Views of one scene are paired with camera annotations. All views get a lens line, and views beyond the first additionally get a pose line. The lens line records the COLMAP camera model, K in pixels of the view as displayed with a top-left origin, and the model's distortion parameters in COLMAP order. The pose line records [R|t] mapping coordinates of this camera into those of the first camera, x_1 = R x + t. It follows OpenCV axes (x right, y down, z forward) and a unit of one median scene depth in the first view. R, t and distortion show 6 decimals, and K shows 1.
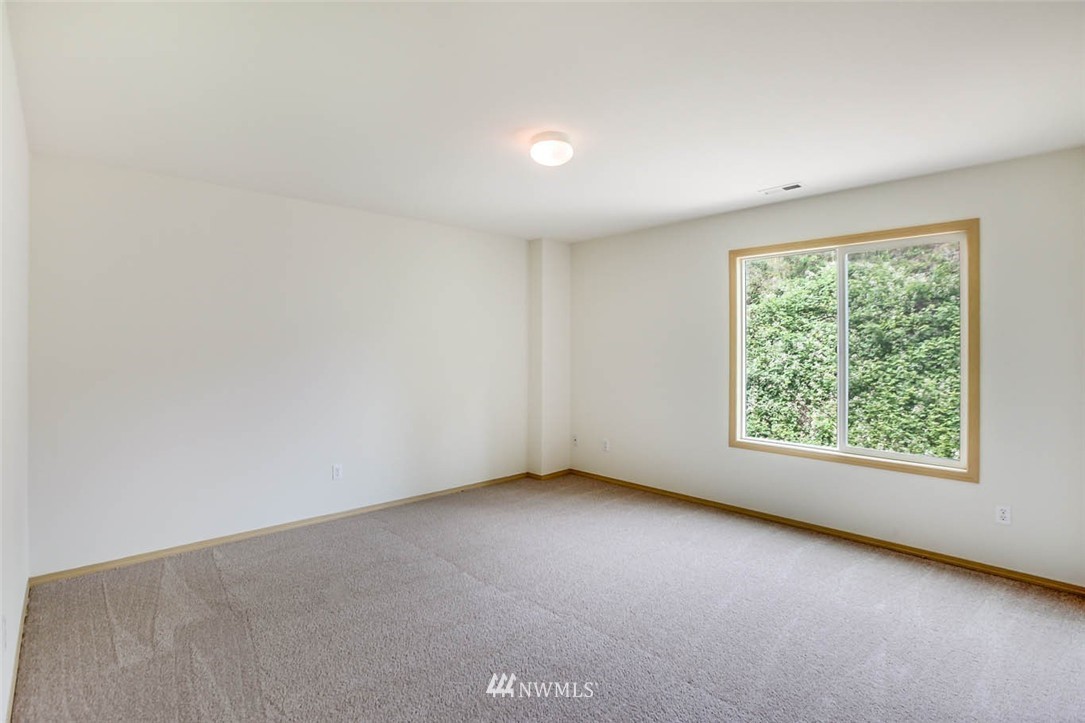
lens RADIAL K [[503.2, 0, 541.2], [0, 503.2, 355.6], [0, 0, 1]] dist [-0.045645, 0.017853]
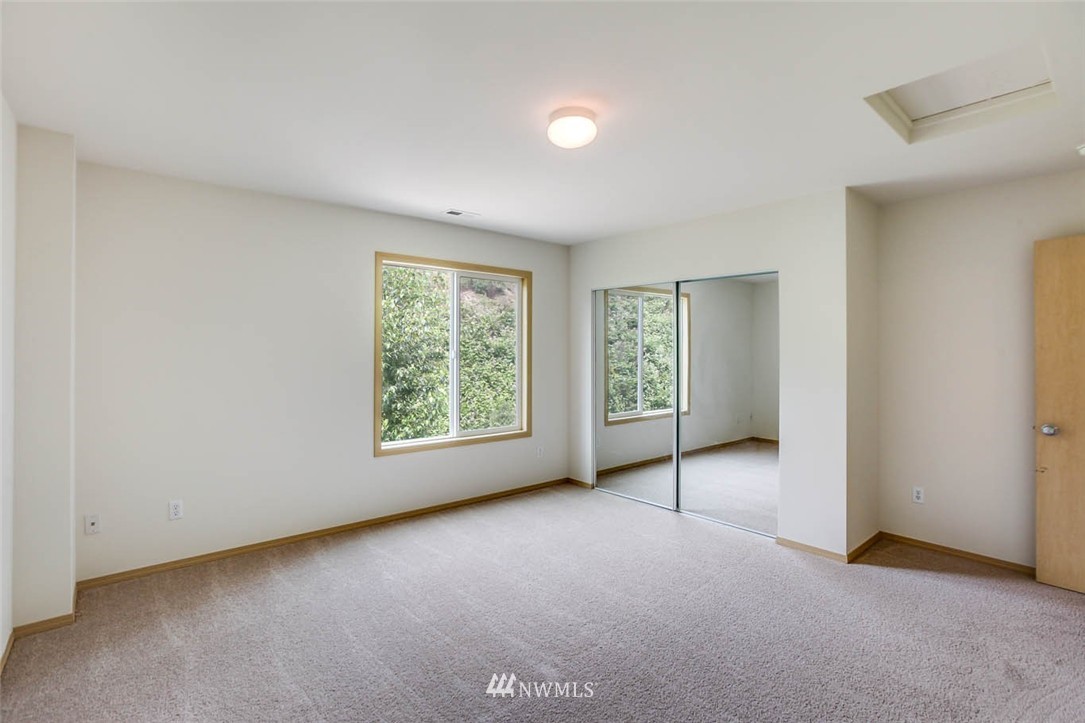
lens RADIAL K [[503.2, 0, 541.2], [0, 503.2, 355.6], [0, 0, 1]] dist [-0.045645, 0.017853]
pose [[0.059229, 0.000290, 0.998244, -0.644369], [0.022622, 0.999743, -0.001633, -0.000806], [-0.997988, 0.022679, 0.059207, 0.735847]]
